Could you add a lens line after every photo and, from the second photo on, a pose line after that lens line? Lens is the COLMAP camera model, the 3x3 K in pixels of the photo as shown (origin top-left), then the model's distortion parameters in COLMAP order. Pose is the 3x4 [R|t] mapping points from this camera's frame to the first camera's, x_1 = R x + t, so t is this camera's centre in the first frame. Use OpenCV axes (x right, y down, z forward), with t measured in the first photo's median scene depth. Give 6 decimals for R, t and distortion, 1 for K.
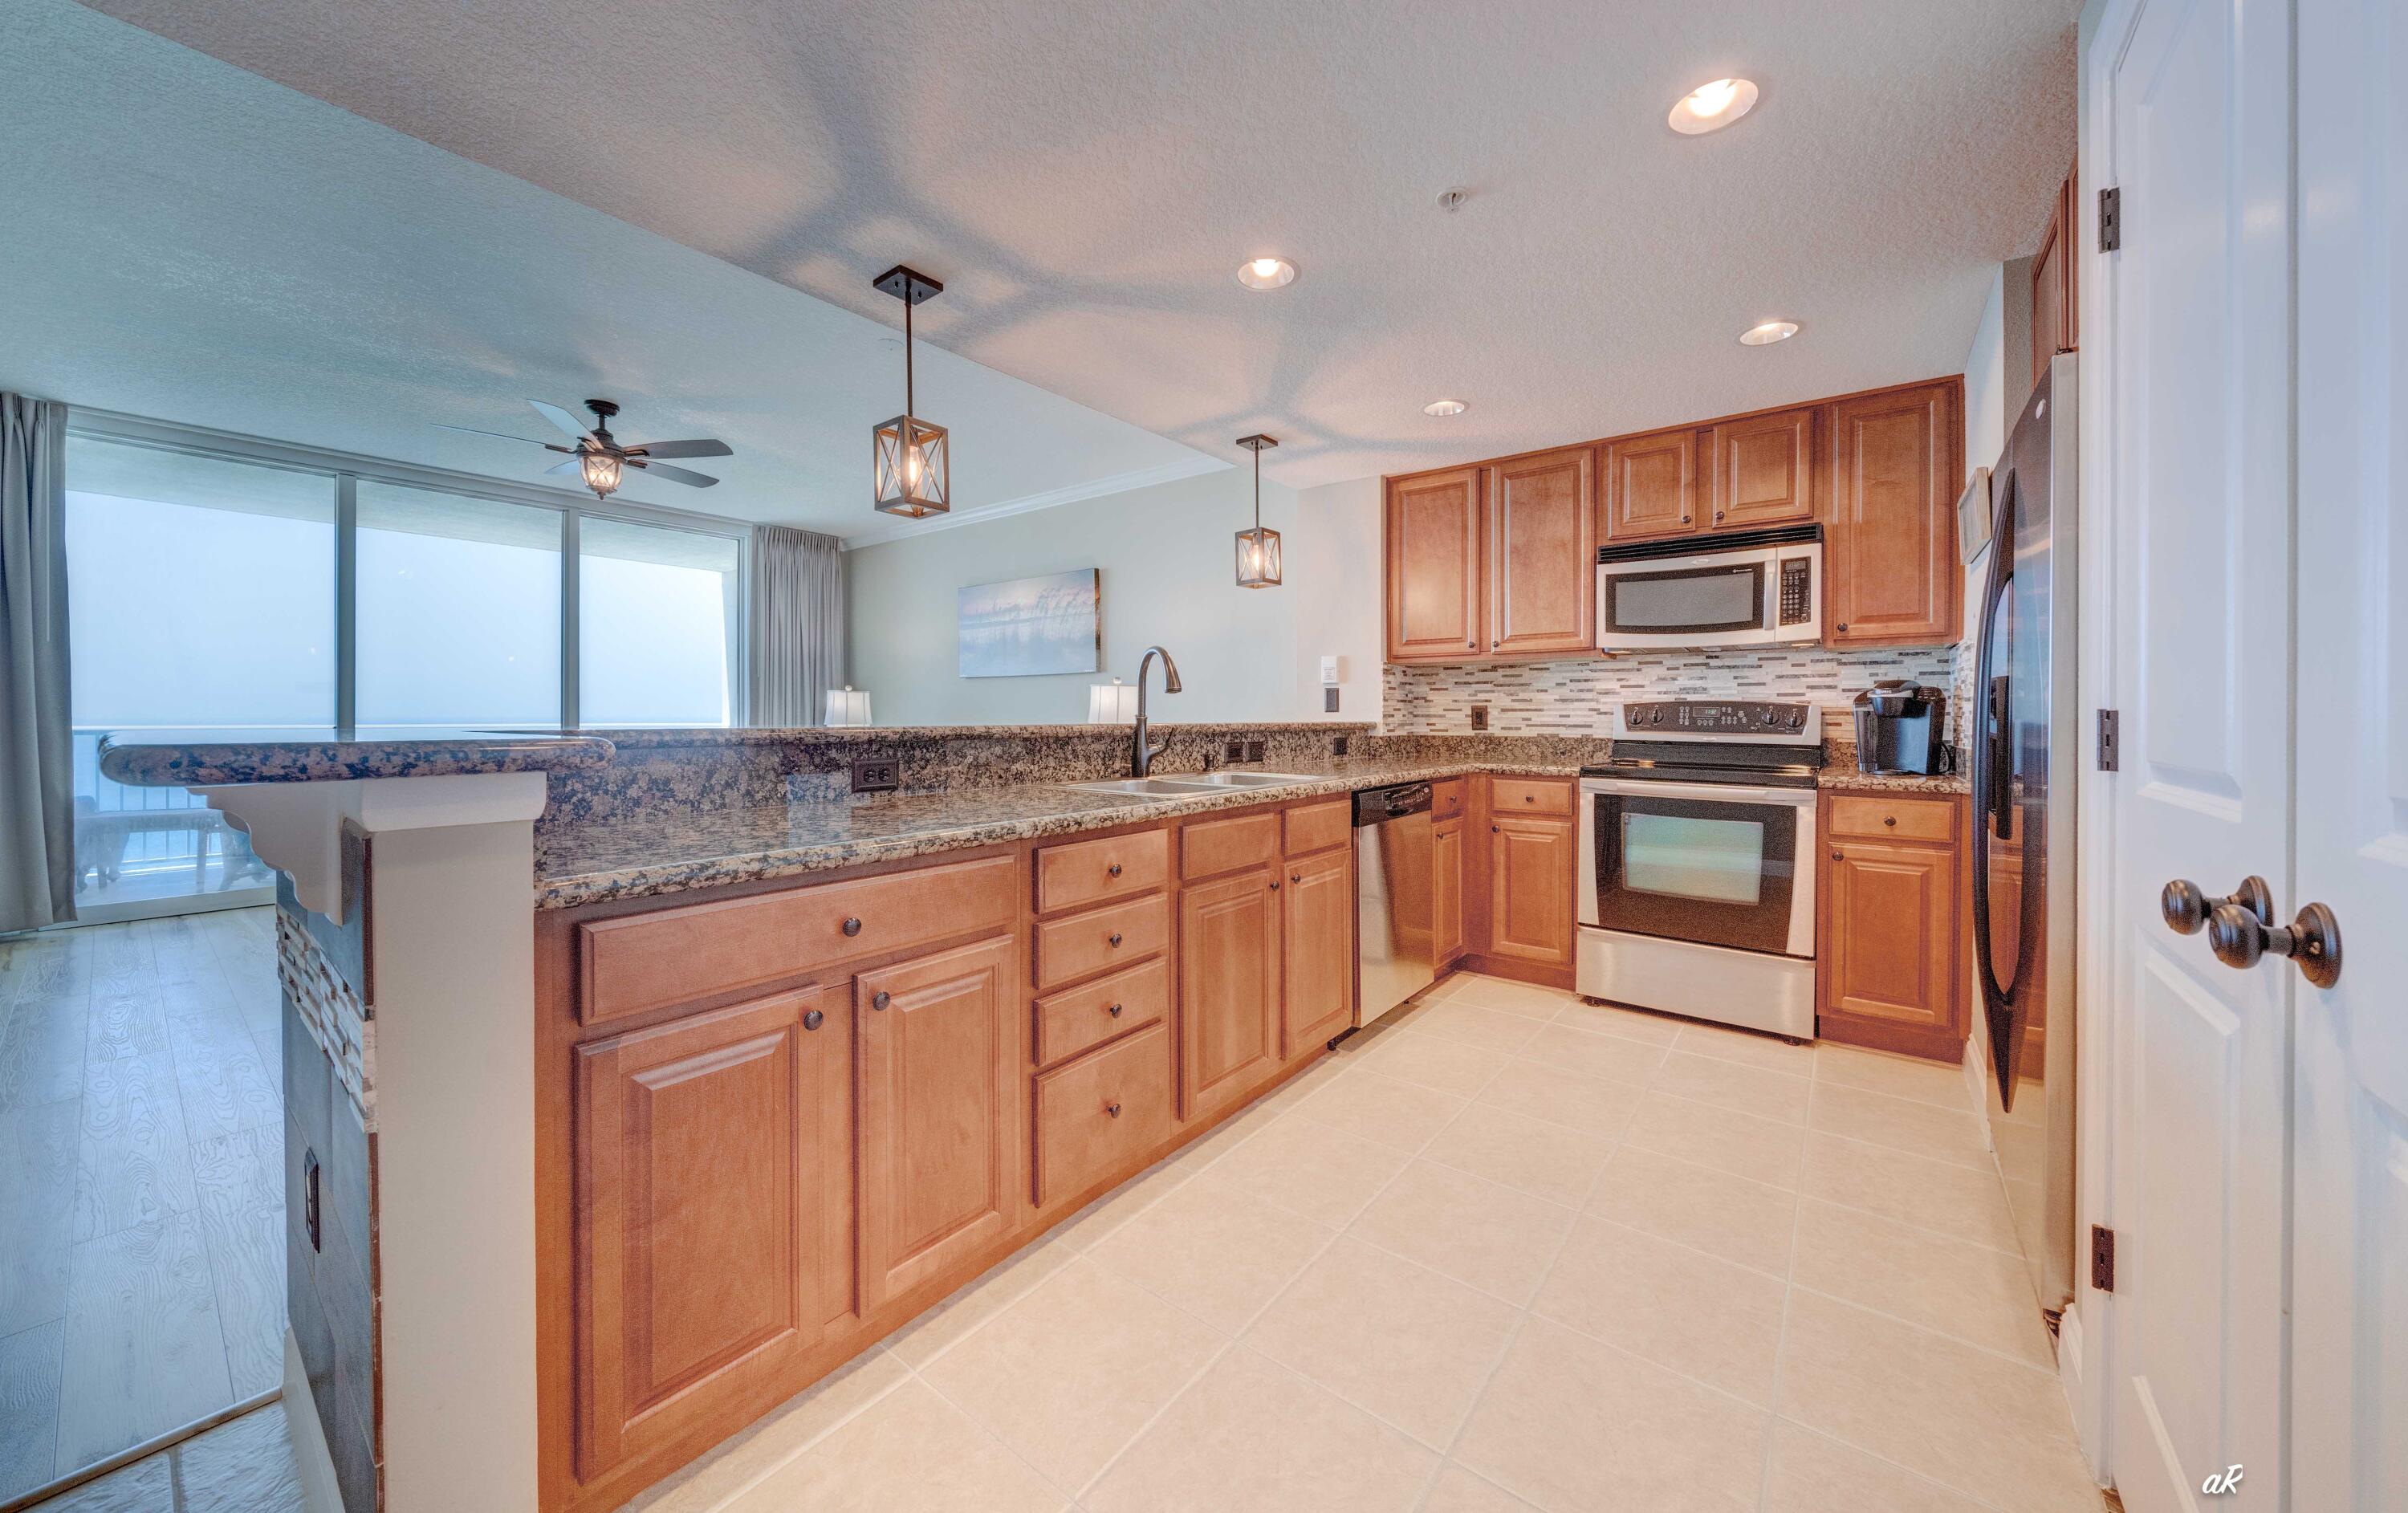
lens RADIAL K [[821.5, 0, 1278.1], [0, 821.5, 712.5], [0, 0, 1]] dist [-0.000098, -0.000038]
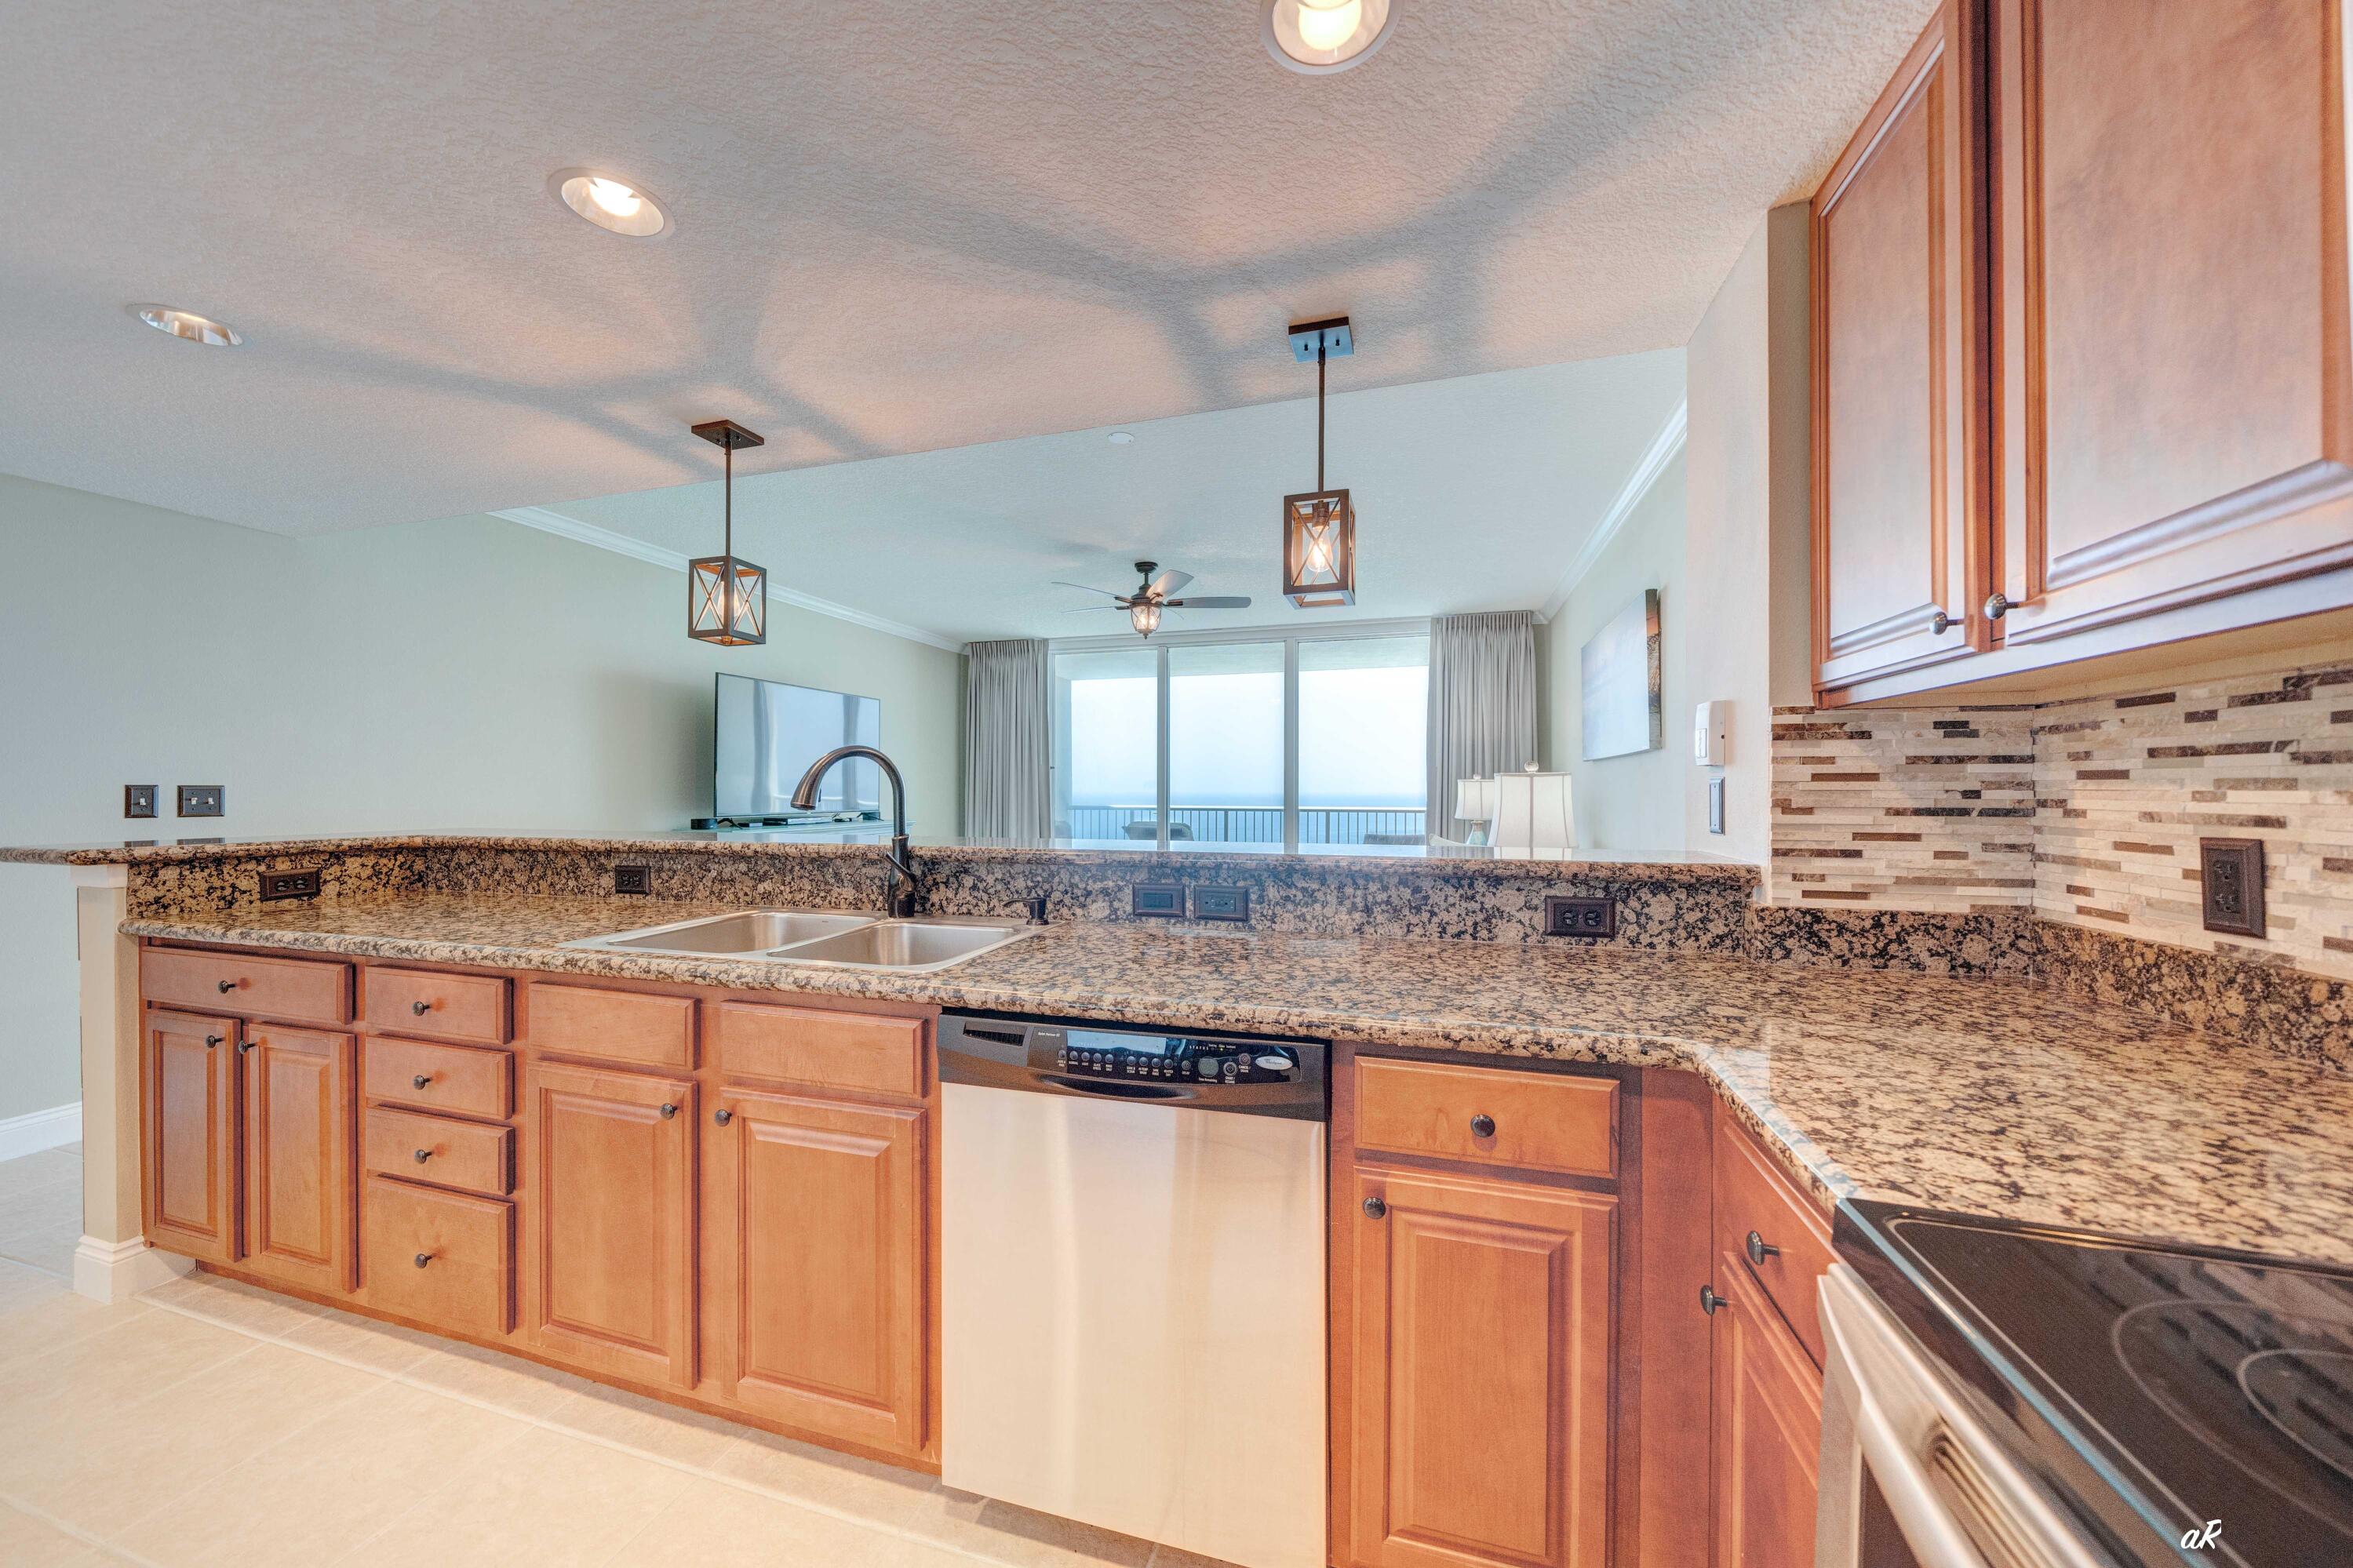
lens RADIAL K [[820.5, 0, 1168.5], [0, 820.5, 791.5], [0, 0, 1]] dist [-0.003965, -0.000254]
pose [[0.310721, 0.002238, -0.950498, 0.455357], [-0.000078, 0.999997, 0.002329, -0.028132], [0.950501, -0.000650, 0.310721, 0.722491]]
